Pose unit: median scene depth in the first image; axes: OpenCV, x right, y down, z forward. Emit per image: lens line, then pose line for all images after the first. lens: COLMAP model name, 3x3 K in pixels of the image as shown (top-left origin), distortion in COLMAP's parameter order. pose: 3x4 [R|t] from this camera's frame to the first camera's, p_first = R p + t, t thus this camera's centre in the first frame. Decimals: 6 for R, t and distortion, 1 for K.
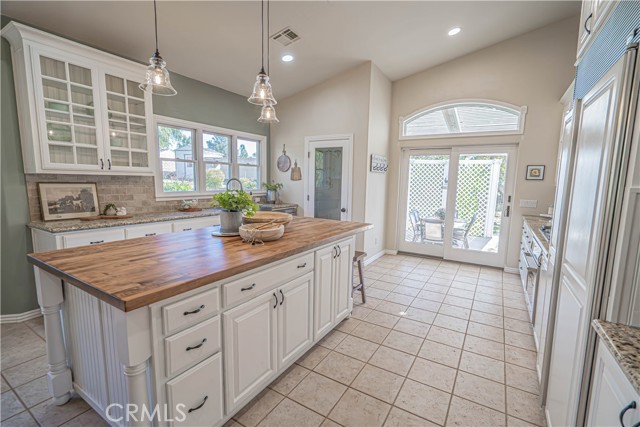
lens RADIAL K [[289.4, 0, 320.4], [0, 289.4, 216.3], [0, 0, 1]] dist [-0.008893, 0.003444]
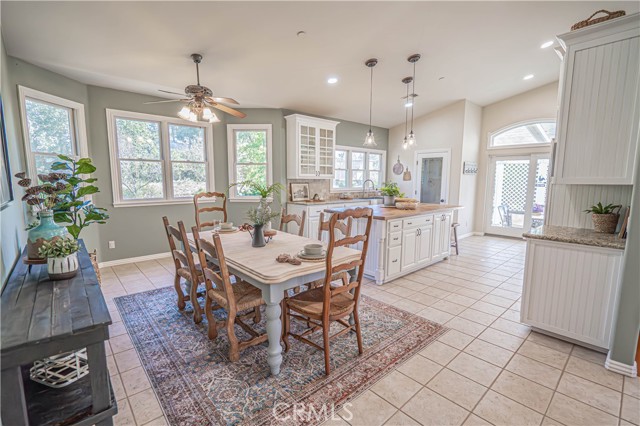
lens RADIAL K [[289.4, 0, 320.4], [0, 289.4, 216.3], [0, 0, 1]] dist [-0.008893, 0.003444]
pose [[0.959297, 0.022859, -0.281474, -0.108054], [-0.022935, 0.999732, 0.003027, 0.073537], [0.281467, 0.003551, 0.959564, -0.623649]]
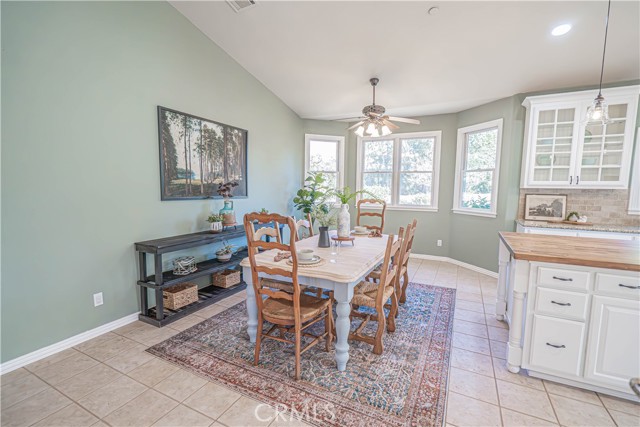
lens RADIAL K [[289.4, 0, 323.9], [0, 289.4, 215.8], [0, 0, 1]] dist [-0.008893, 0.003444]
pose [[0.092756, 0.080329, -0.992443, 0.277311], [-0.134588, 0.988604, 0.067440, 0.023178], [0.986551, 0.127315, 0.102510, -0.121664]]
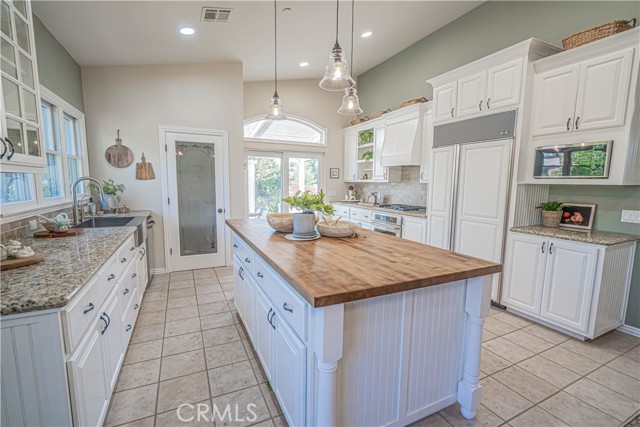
lens RADIAL K [[289.4, 0, 319.1], [0, 289.4, 216.0], [0, 0, 1]] dist [-0.008893, 0.003444]
pose [[0.539117, -0.112722, 0.834653, -0.597014], [0.105494, 0.992236, 0.065864, -0.036672], [-0.835598, 0.052542, 0.546823, 0.240835]]
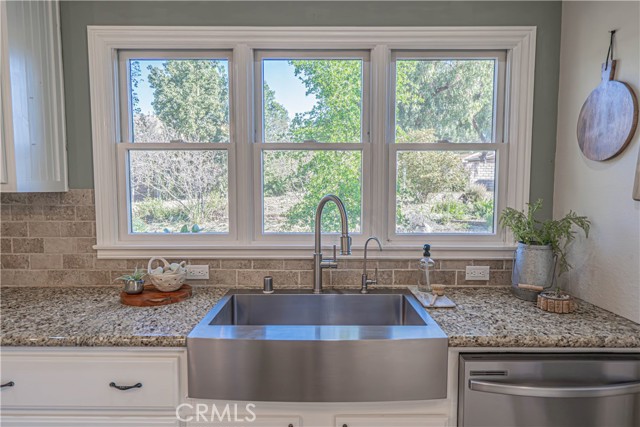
lens RADIAL K [[394.3, 0, 320.5], [0, 394.3, 209.9], [0, 0, 1]] dist [-0.054136, -0.002472]
pose [[0.513170, 0.049326, -0.856868, 0.014587], [-0.095918, 0.995389, -0.000144, -0.124783], [0.852910, 0.082263, 0.515536, 0.847764]]
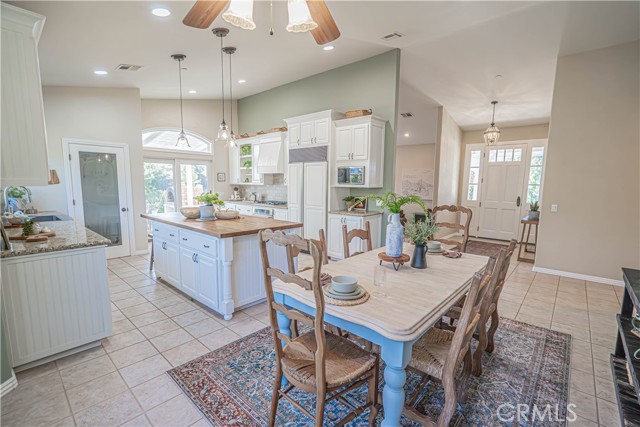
lens RADIAL K [[289.4, 0, 322.9], [0, 289.4, 215.8], [0, 0, 1]] dist [-0.008893, 0.003444]
pose [[0.173326, -0.130797, 0.976140, -0.995975], [0.115731, 0.986980, 0.111700, -0.037899], [-0.978041, 0.093609, 0.186207, 0.030287]]
